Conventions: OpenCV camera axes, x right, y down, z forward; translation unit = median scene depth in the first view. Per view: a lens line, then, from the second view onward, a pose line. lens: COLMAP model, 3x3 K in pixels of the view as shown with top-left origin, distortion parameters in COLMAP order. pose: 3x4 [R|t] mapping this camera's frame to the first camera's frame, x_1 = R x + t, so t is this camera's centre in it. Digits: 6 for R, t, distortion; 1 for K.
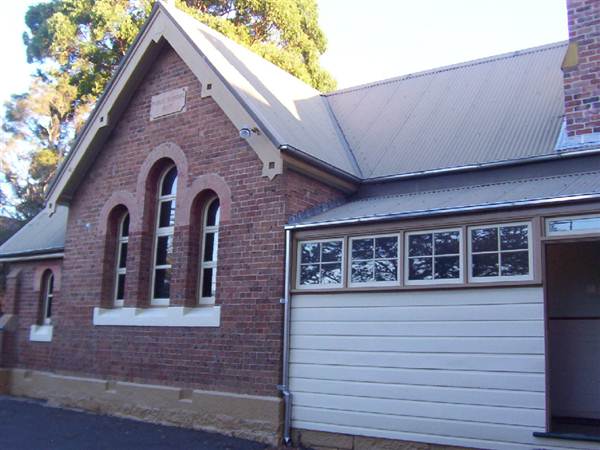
lens RADIAL K [[660.6, 0, 300.0], [0, 660.6, 225.0], [0, 0, 1]] dist [-0.178161, 0.211436]
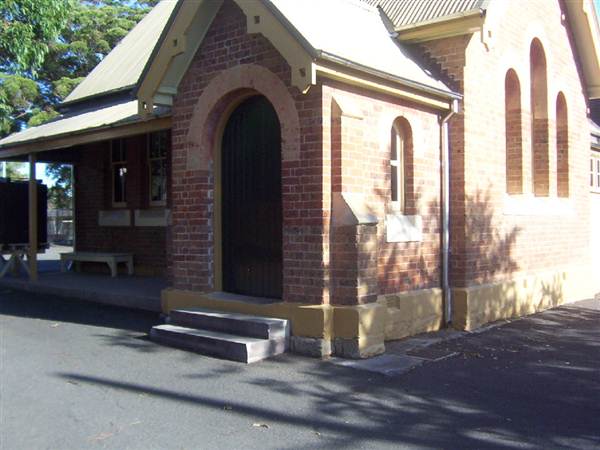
lens RADIAL K [[660.6, 0, 300.0], [0, 660.6, 225.0], [0, 0, 1]] dist [-0.178161, 0.211436]
pose [[0.069514, -0.037993, 0.996857, -1.198441], [-0.185094, 0.981432, 0.050312, 0.183750], [-0.980259, -0.188010, 0.061191, 1.267463]]
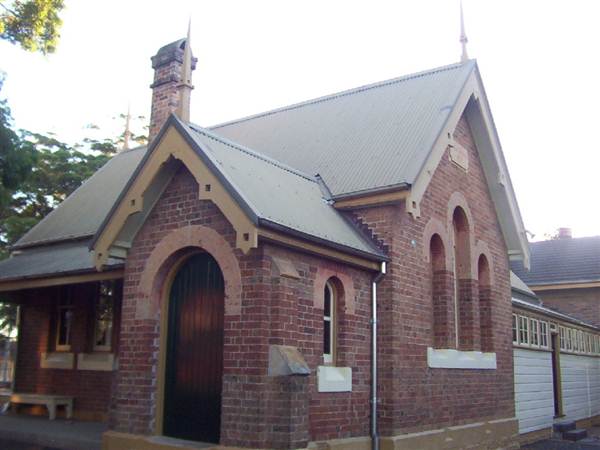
lens RADIAL K [[660.6, 0, 300.0], [0, 660.6, 225.0], [0, 0, 1]] dist [-0.178161, 0.211436]
pose [[-0.019240, 0.186704, 0.982228, -1.266302], [-0.210190, 0.959699, -0.186540, 0.180414], [-0.977471, -0.210044, 0.020778, 1.262316]]
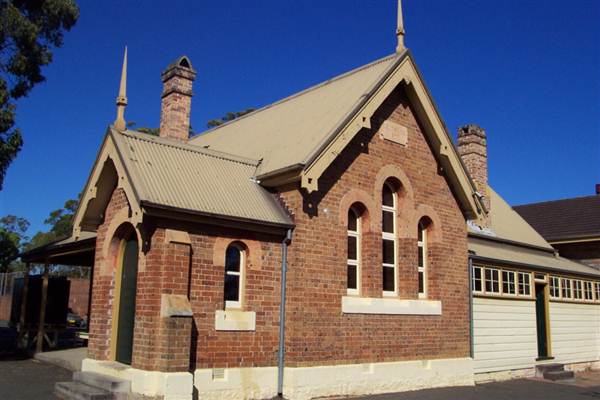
lens RADIAL K [[568.7, 0, 300.0], [0, 568.7, 200.0], [0, 0, 1]] dist [-0.080189, 0.002286]
pose [[0.217075, 0.165816, 0.961969, -1.313579], [-0.202388, 0.971699, -0.121823, 0.109592], [-0.954944, -0.168246, 0.244490, 0.929549]]
